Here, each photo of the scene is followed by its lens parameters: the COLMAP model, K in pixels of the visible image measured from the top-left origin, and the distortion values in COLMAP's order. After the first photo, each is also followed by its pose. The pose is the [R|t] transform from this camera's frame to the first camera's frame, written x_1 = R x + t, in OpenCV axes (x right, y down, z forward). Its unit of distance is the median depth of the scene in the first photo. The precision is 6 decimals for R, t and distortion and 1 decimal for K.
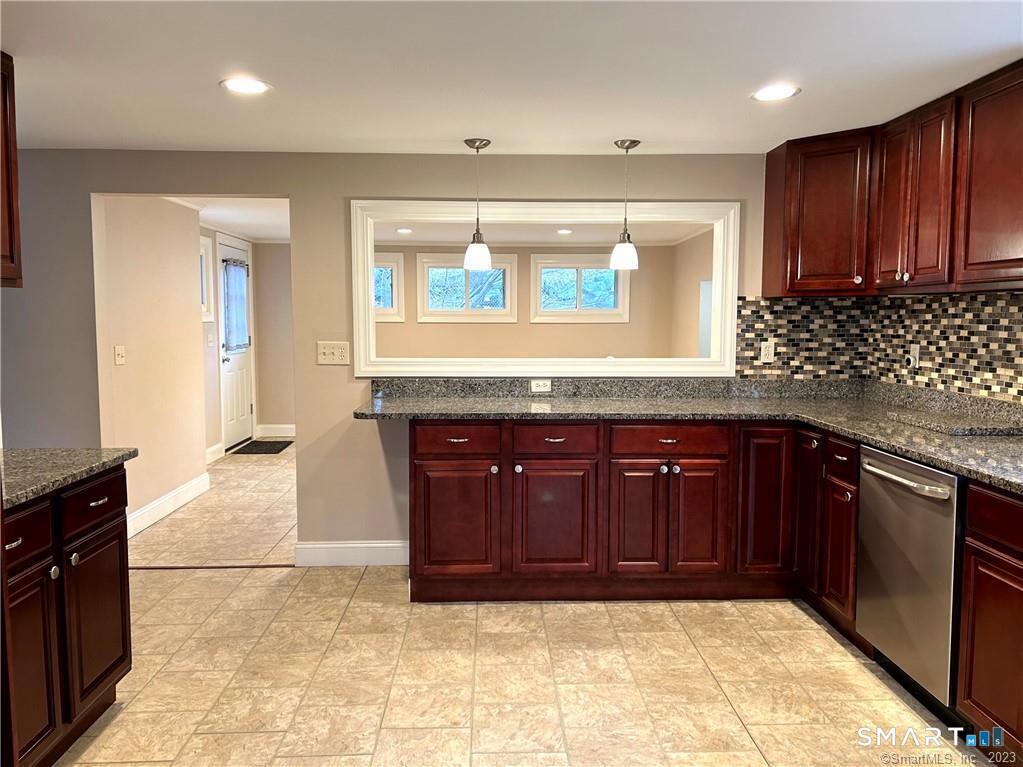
lens RADIAL K [[765.9, 0, 510.9], [0, 765.9, 379.3], [0, 0, 1]] dist [0.078074, -0.067456]
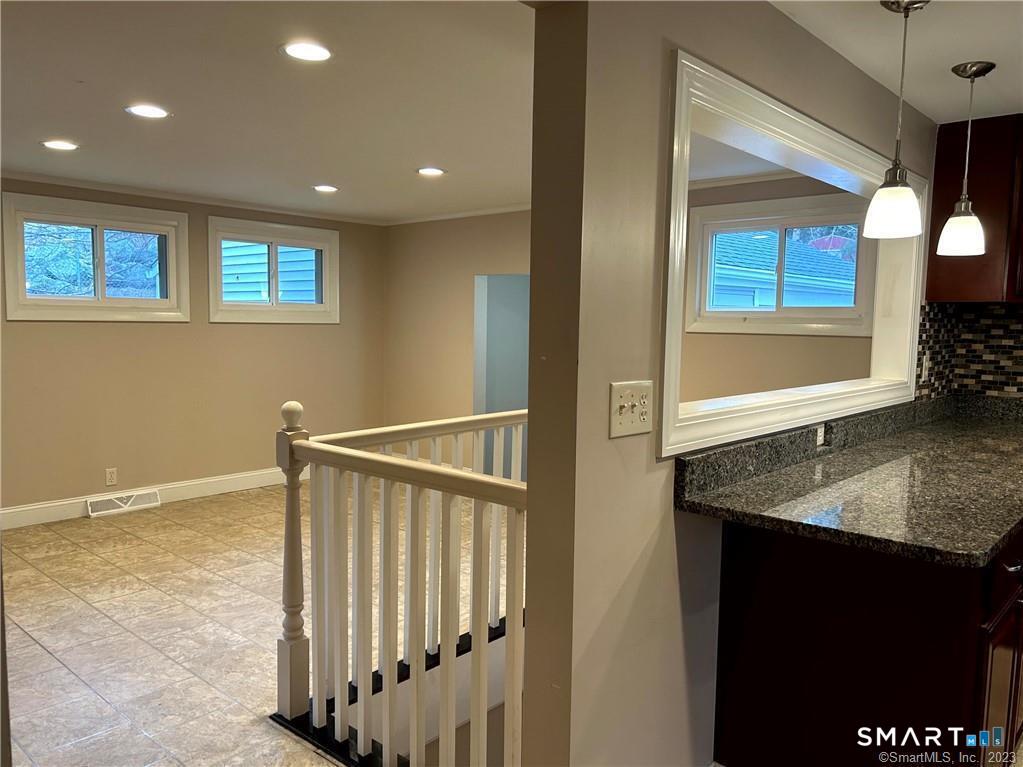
lens RADIAL K [[764.1, 0, 512.6], [0, 764.1, 388.6], [0, 0, 1]] dist [0.057952, -0.062464]
pose [[0.685110, -0.055298, 0.726338, -0.655328], [0.043298, 0.998443, 0.035174, -0.070295], [-0.727152, 0.007351, 0.686437, 0.869026]]
